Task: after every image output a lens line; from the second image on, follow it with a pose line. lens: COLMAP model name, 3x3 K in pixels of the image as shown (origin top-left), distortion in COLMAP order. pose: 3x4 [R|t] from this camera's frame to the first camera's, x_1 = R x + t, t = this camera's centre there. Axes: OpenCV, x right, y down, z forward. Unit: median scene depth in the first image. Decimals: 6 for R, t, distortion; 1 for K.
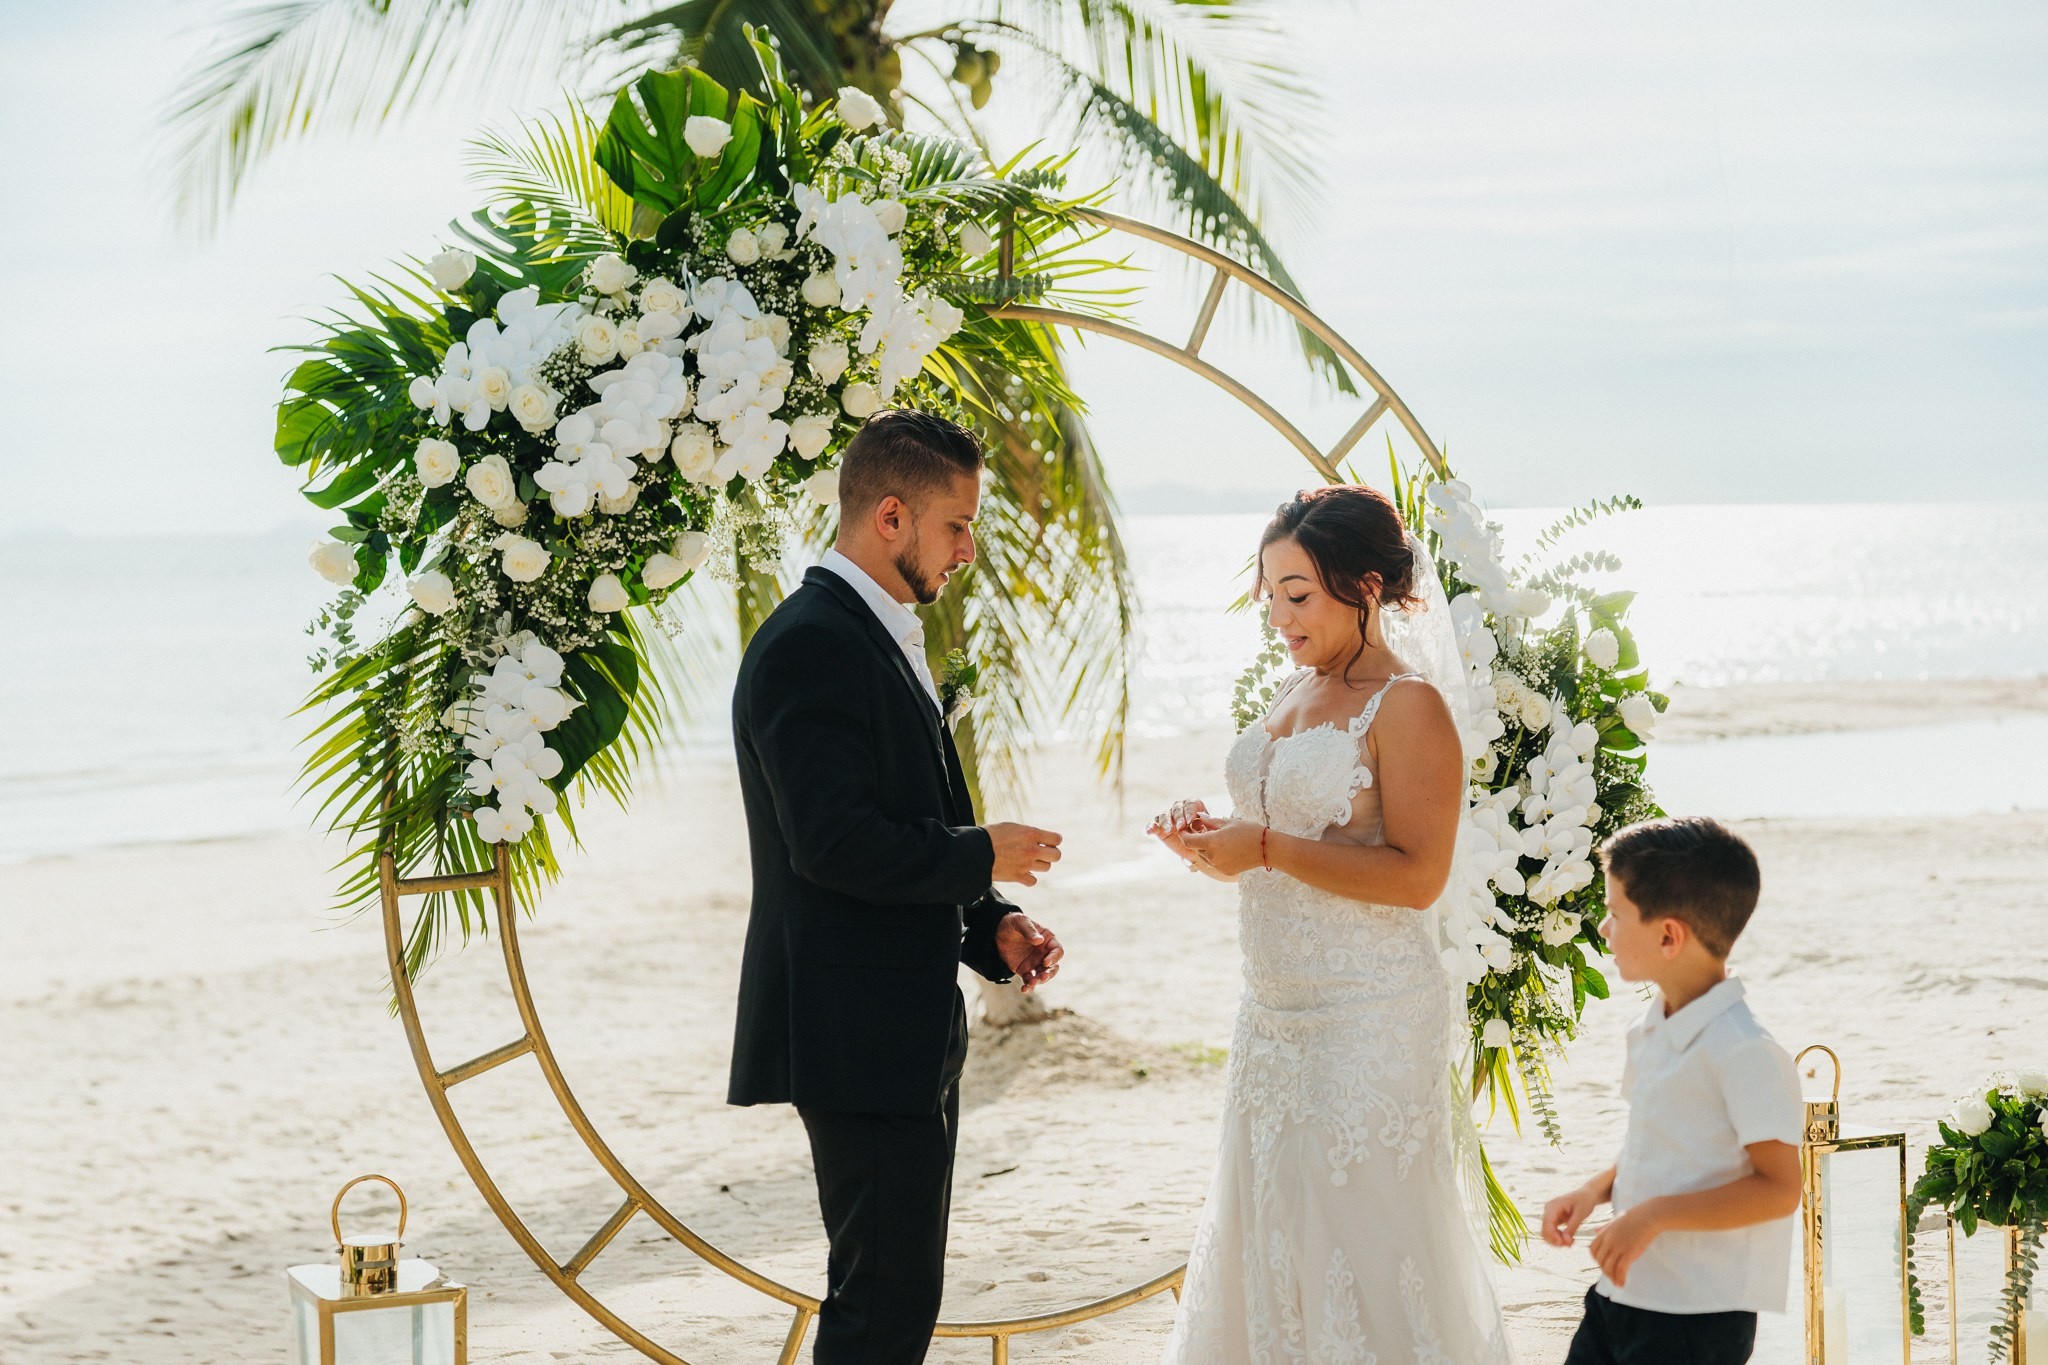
lens RADIAL K [[3392.5, 0, 1041.4], [0, 3392.5, 735.7], [0, 0, 1]] dist [0.001123, 0.000000]
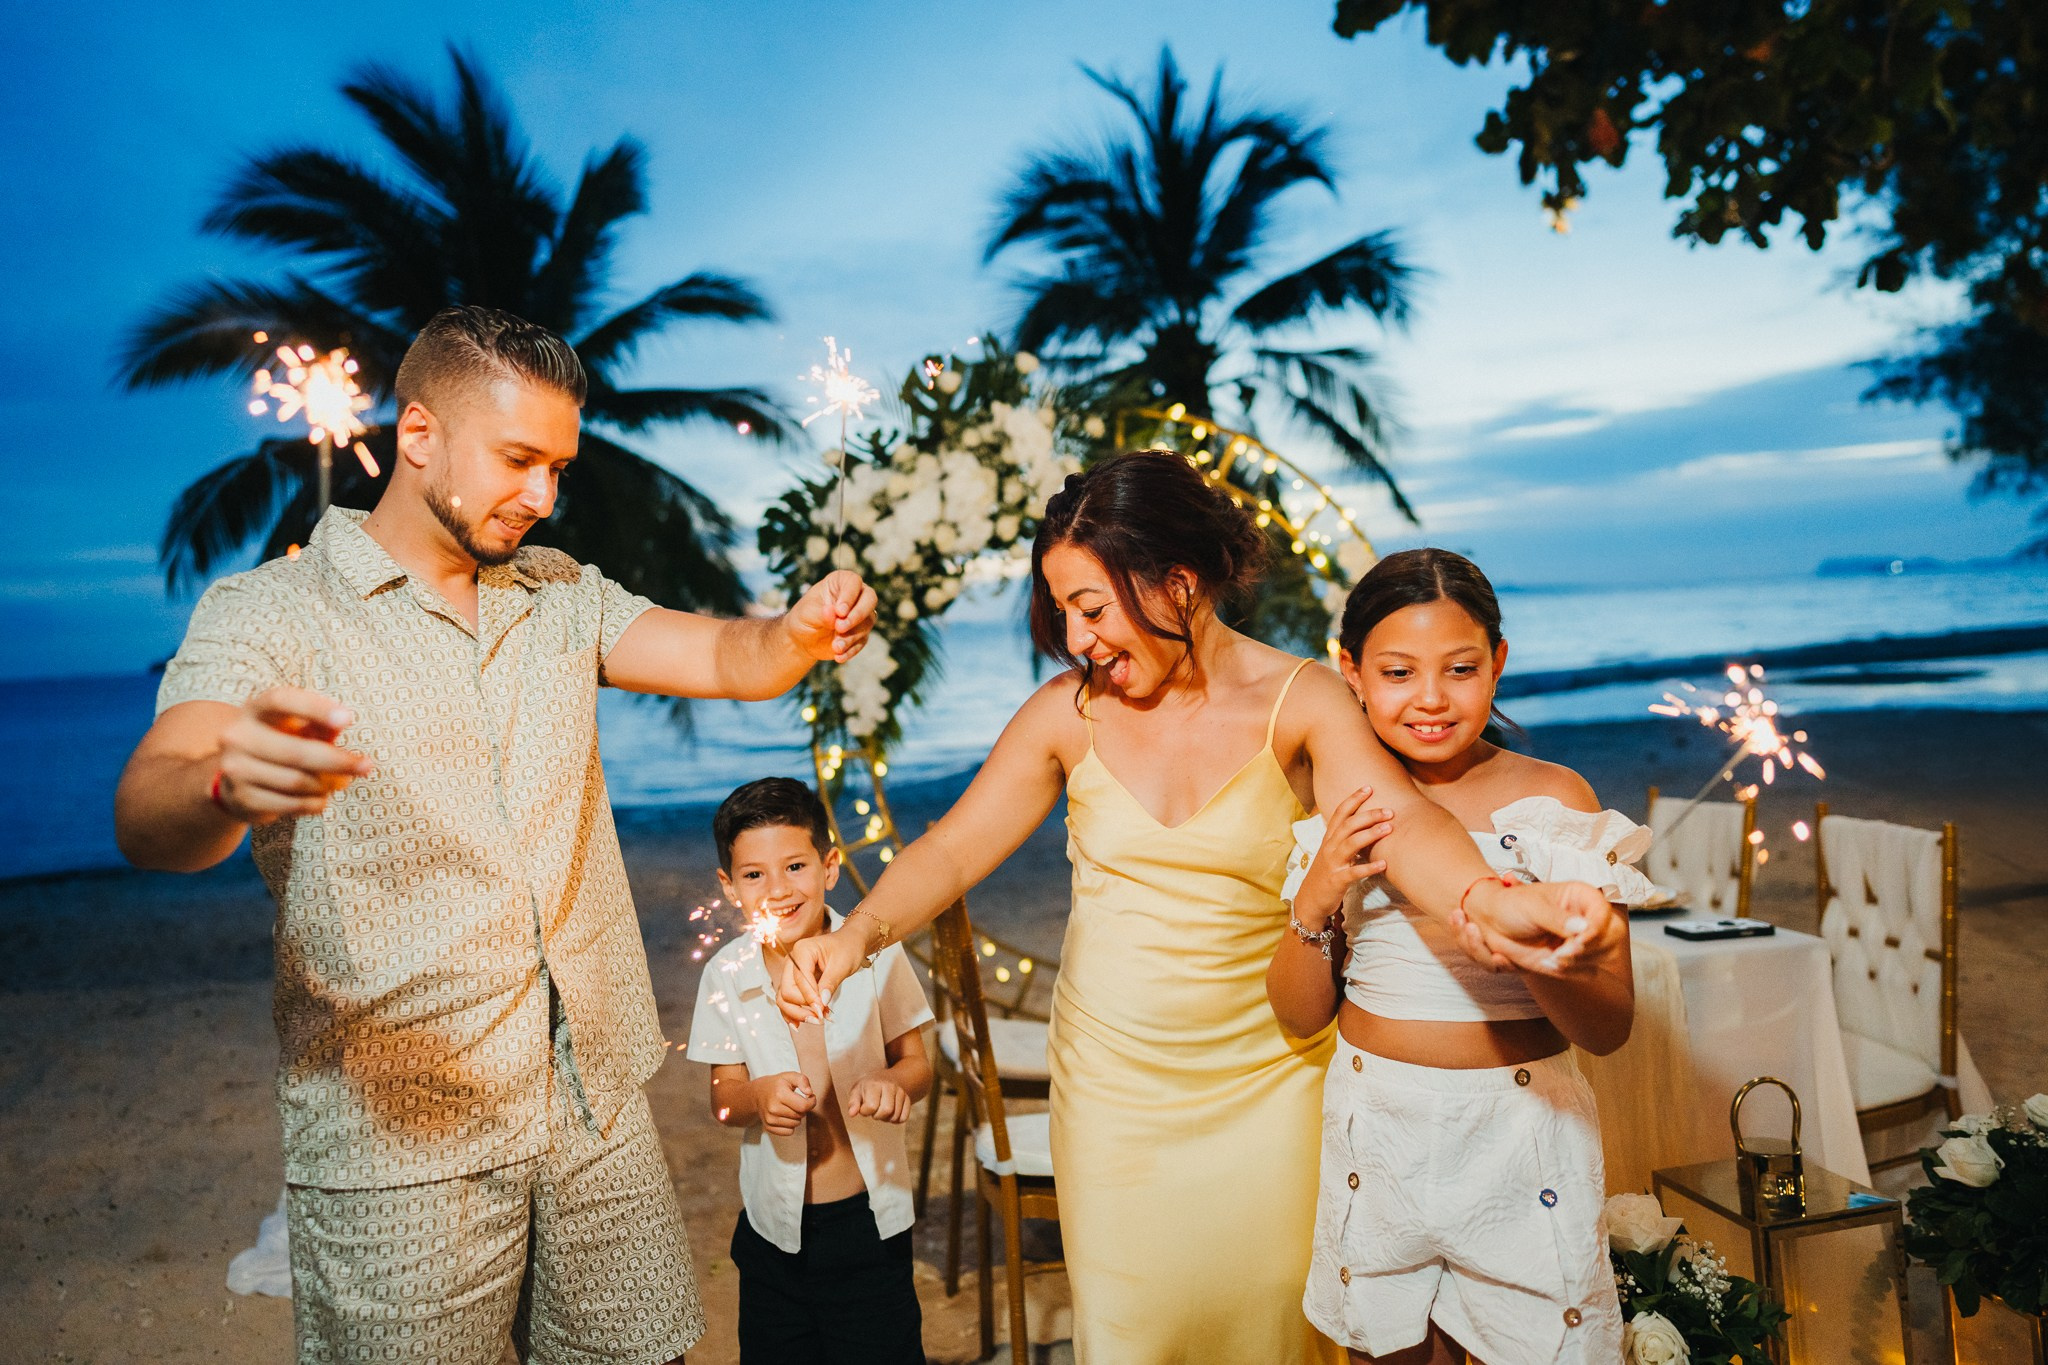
lens RADIAL K [[1348.5, 0, 1036.8], [0, 1348.5, 688.0], [0, 0, 1]] dist [0.003197, 0.002503]
pose [[0.971939, -0.028395, -0.233511, 0.133082], [0.026835, 0.999591, -0.009855, 0.014354], [0.233696, 0.003312, 0.972304, 0.231293]]
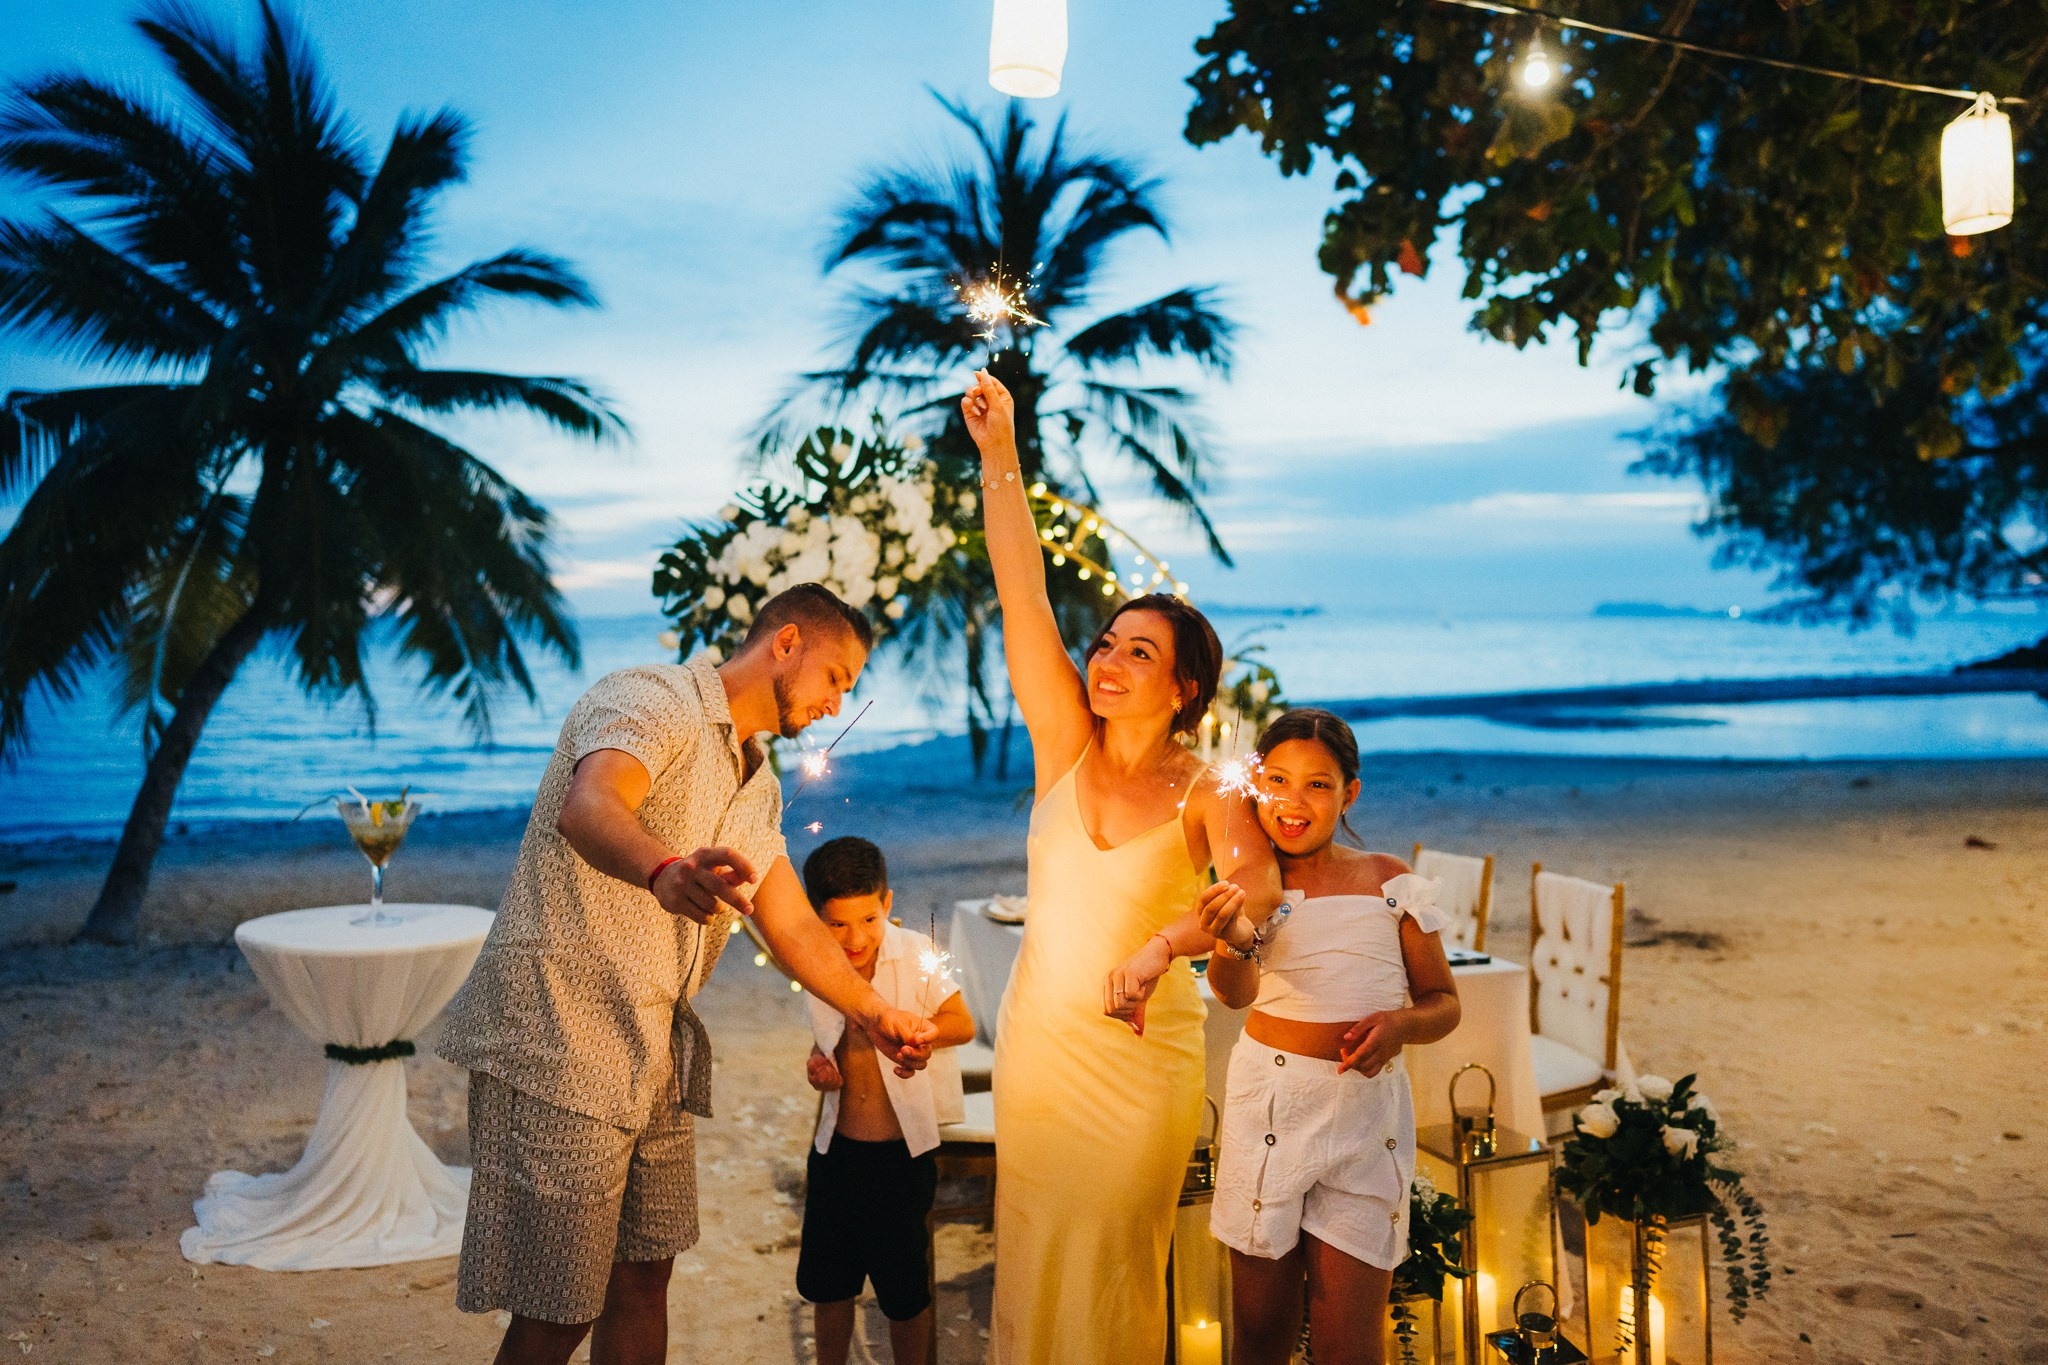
lens RADIAL K [[1412.4, 0, 1060.1], [0, 1412.4, 687.2], [0, 0, 1]] dist [-0.001976, -0.001182]
pose [[0.997366, 0.019311, -0.069922, 0.112983], [-0.020297, 0.999704, -0.013417, -0.012630], [0.069643, 0.014801, 0.997462, 0.080013]]
